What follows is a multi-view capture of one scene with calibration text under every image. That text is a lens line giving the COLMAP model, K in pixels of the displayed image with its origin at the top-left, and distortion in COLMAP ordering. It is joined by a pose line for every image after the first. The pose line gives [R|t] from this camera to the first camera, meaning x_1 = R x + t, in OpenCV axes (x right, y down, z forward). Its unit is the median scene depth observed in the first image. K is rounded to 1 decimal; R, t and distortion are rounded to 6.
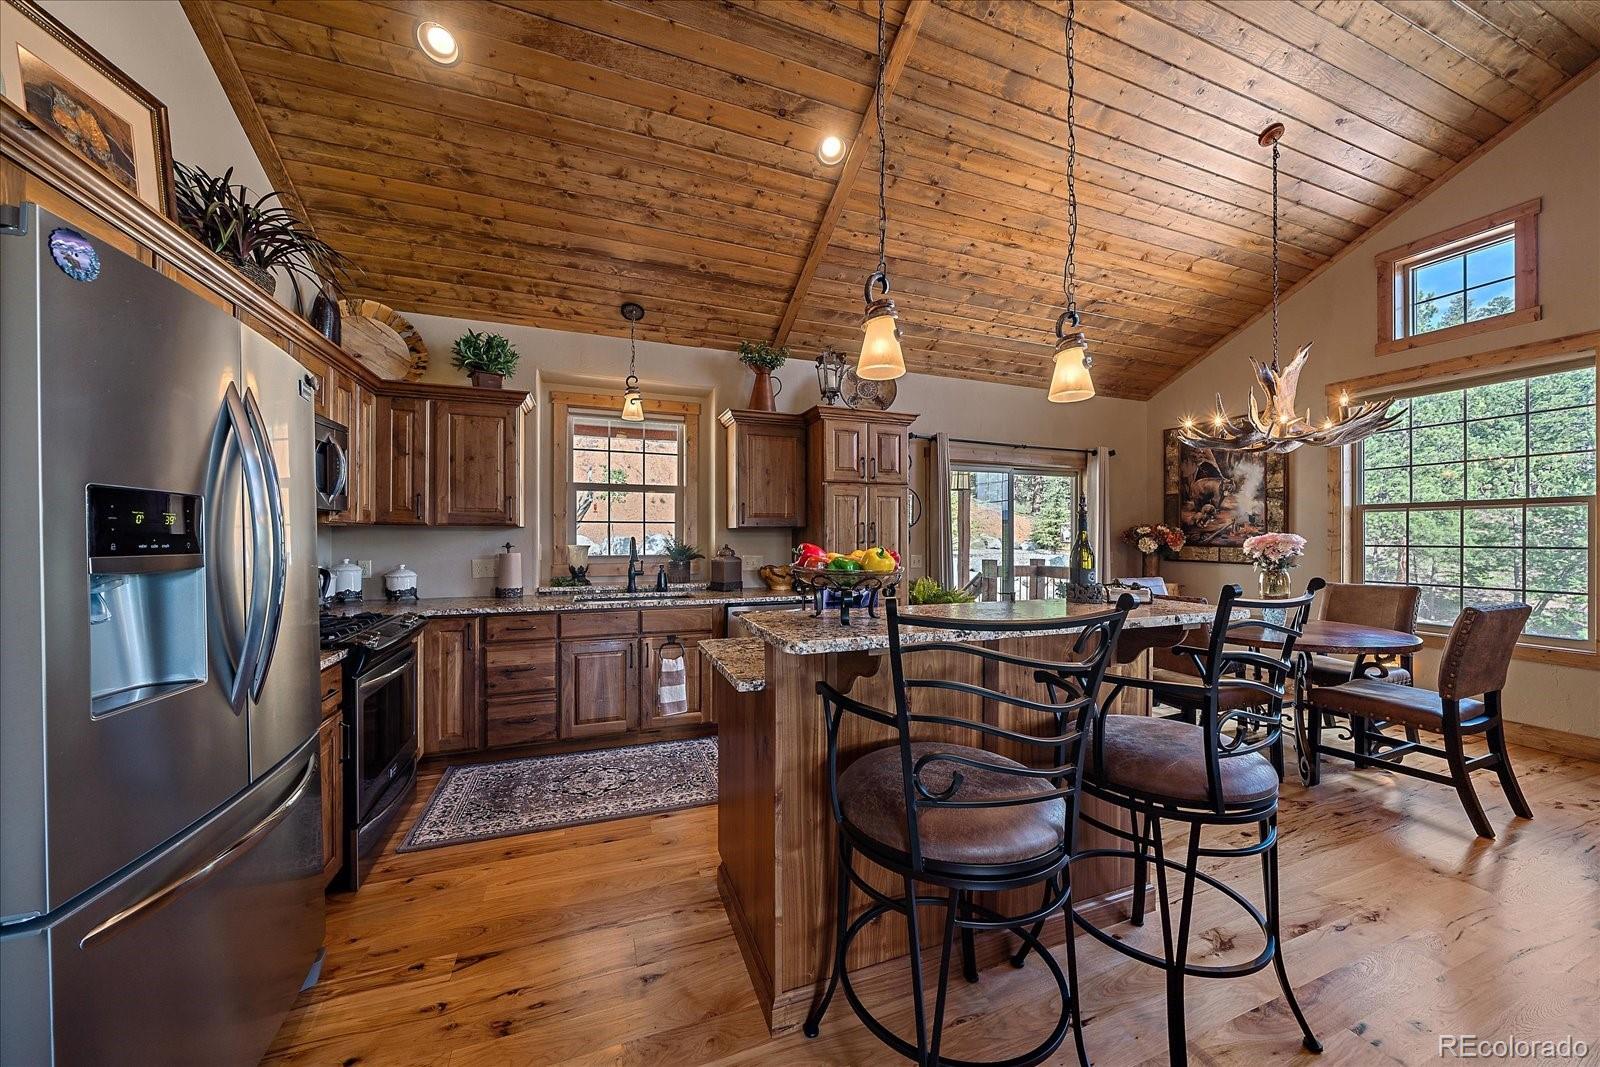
lens RADIAL K [[557.4, 0, 804.6], [0, 557.4, 535.0], [0, 0, 1]] dist [-0.005311, 0.000133]
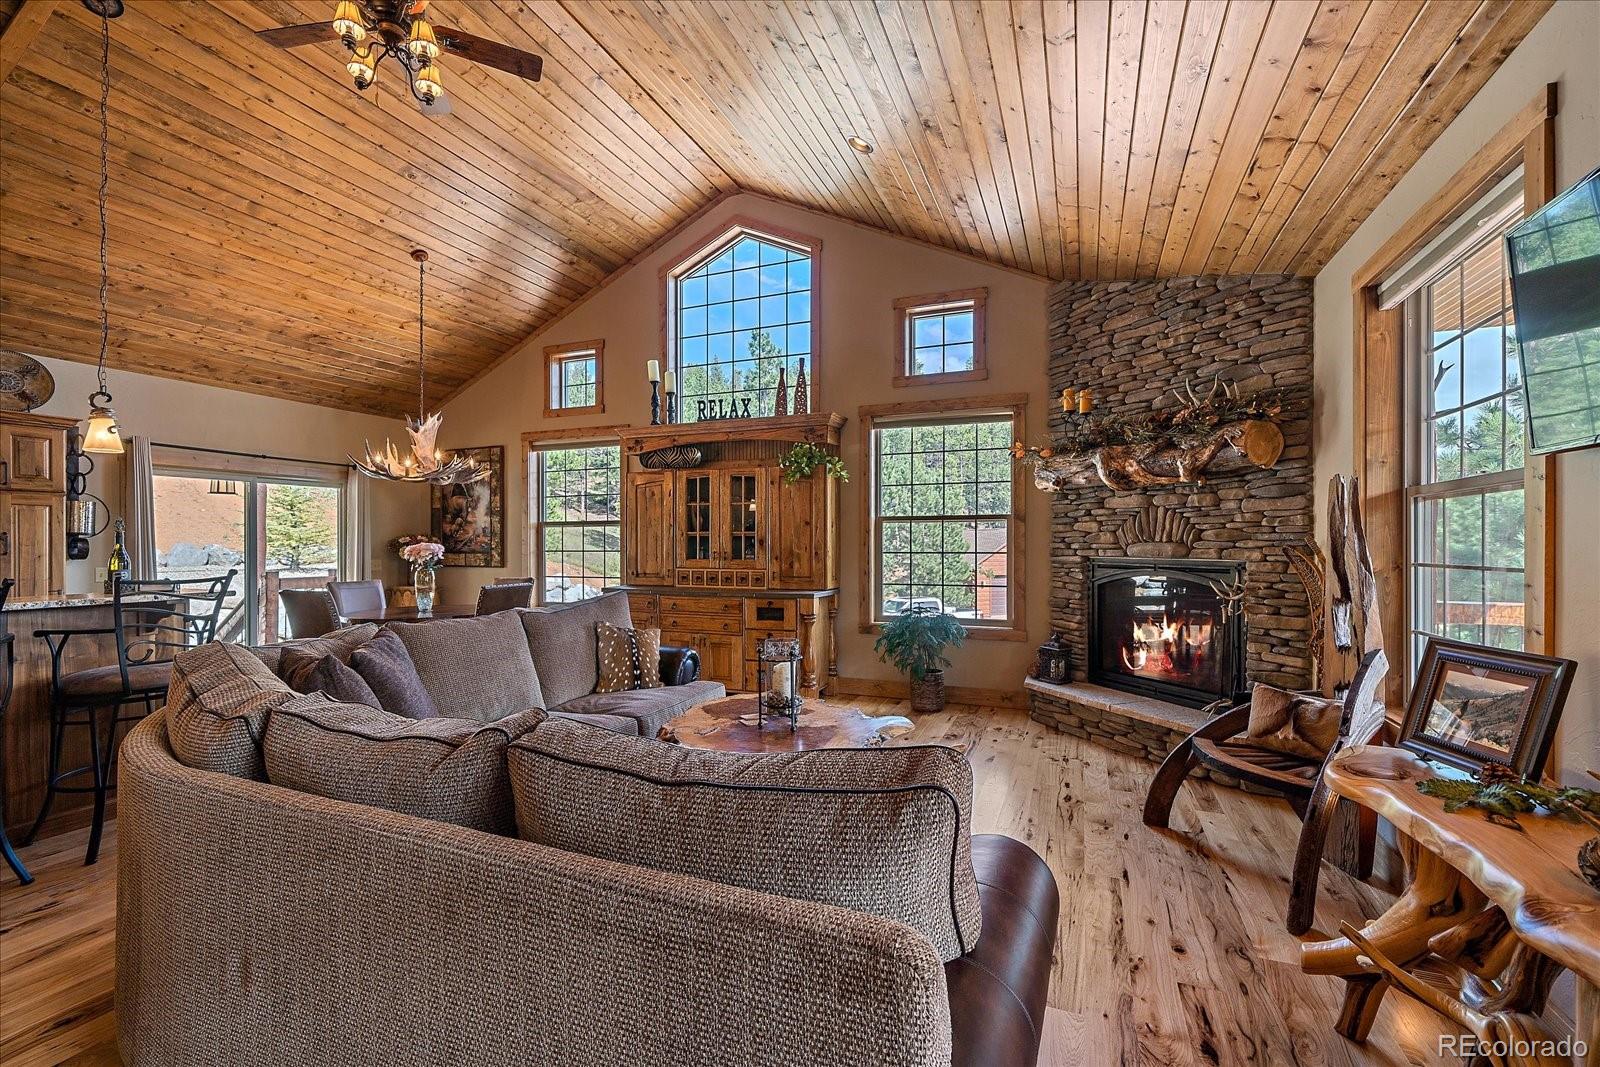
lens RADIAL K [[689.7, 0, 797.6], [0, 689.7, 539.6], [0, 0, 1]] dist [-0.003176, 0.000800]
pose [[0.687152, -0.001133, 0.726513, 0.201912], [0.003827, 0.999991, -0.002060, -0.003929], [-0.726504, 0.004196, 0.687149, -0.733479]]
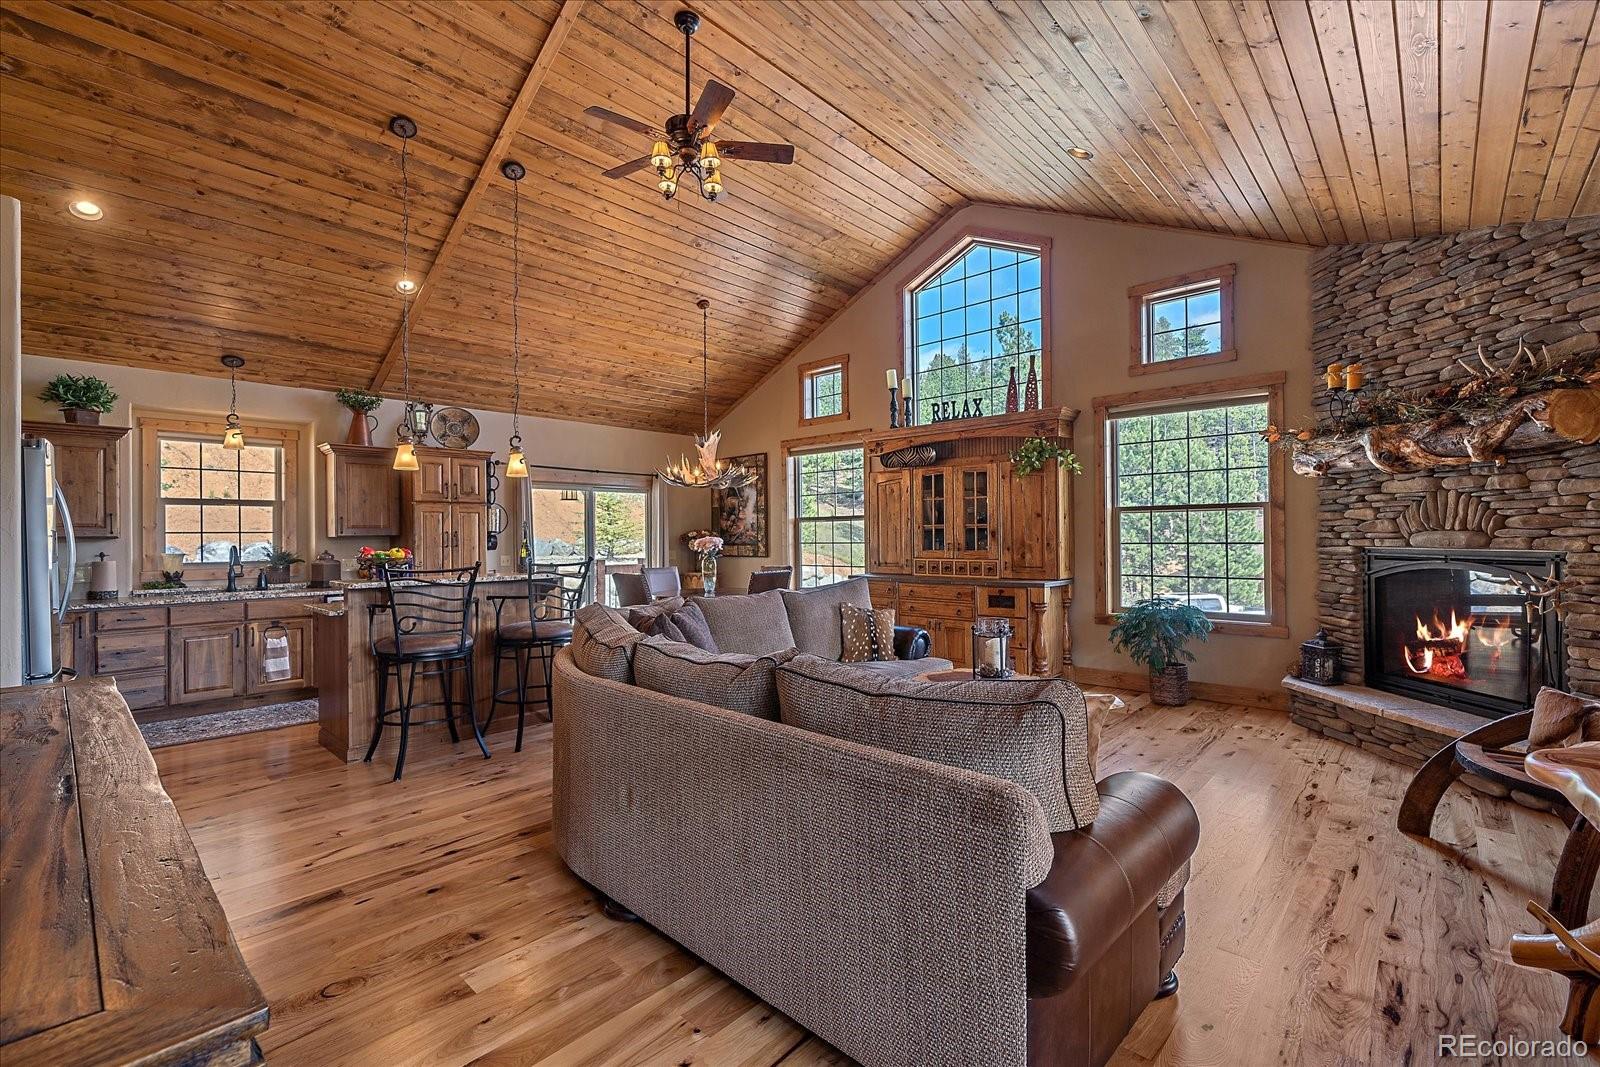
lens RADIAL K [[689.7, 0, 794.9], [0, 689.7, 529.0], [0, 0, 1]] dist [-0.003176, 0.000800]
pose [[0.899811, -0.007134, 0.436221, 0.136477], [0.012112, 0.999889, -0.008632, -0.004815], [-0.436111, 0.013050, 0.899798, -0.873392]]
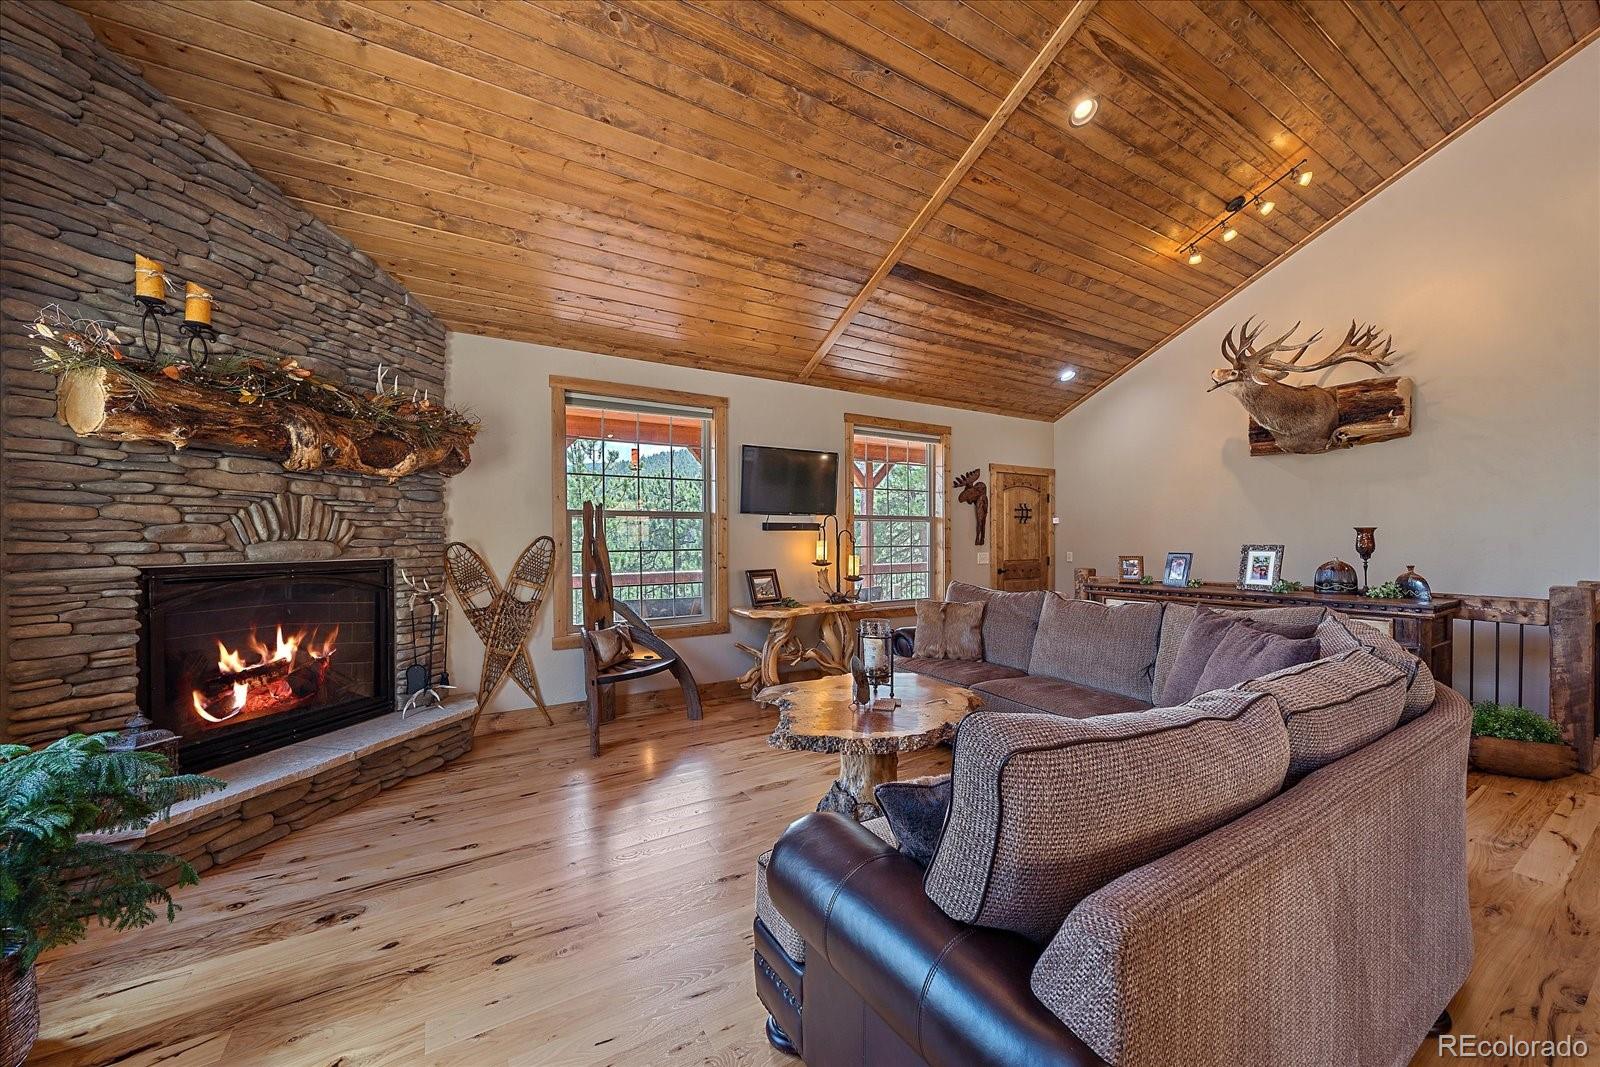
lens RADIAL K [[608.4, 0, 803.7], [0, 608.4, 547.3], [0, 0, 1]] dist [-0.003330, 0.000495]
pose [[-0.983561, 0.001922, -0.180567, 0.943423], [-0.000882, 0.999880, 0.015450, -0.002948], [0.180575, 0.015356, -0.983441, 0.517874]]
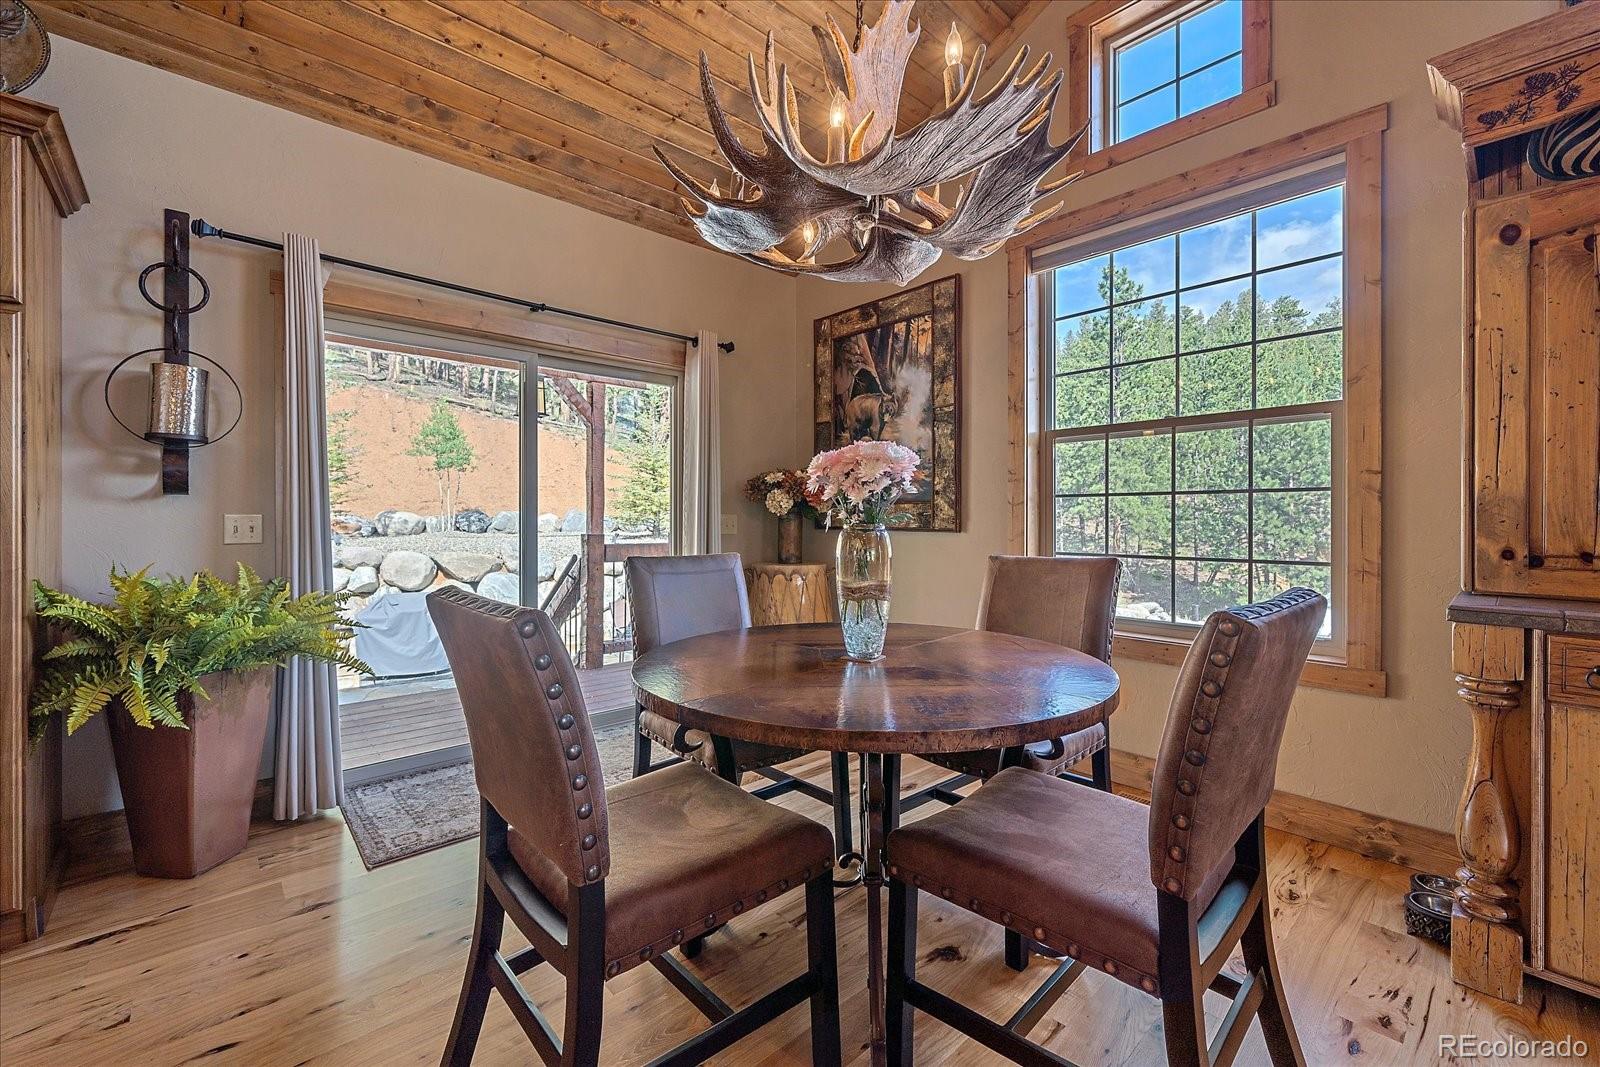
lens RADIAL K [[656.7, 0, 794.8], [0, 656.7, 517.2], [0, 0, 1]] dist [0.000323, -0.000428]
pose [[0.933666, 0.000024, 0.358144, 0.521469], [-0.000142, 1.000000, 0.000305, 0.047190], [-0.358144, -0.000336, 0.933666, 0.458300]]
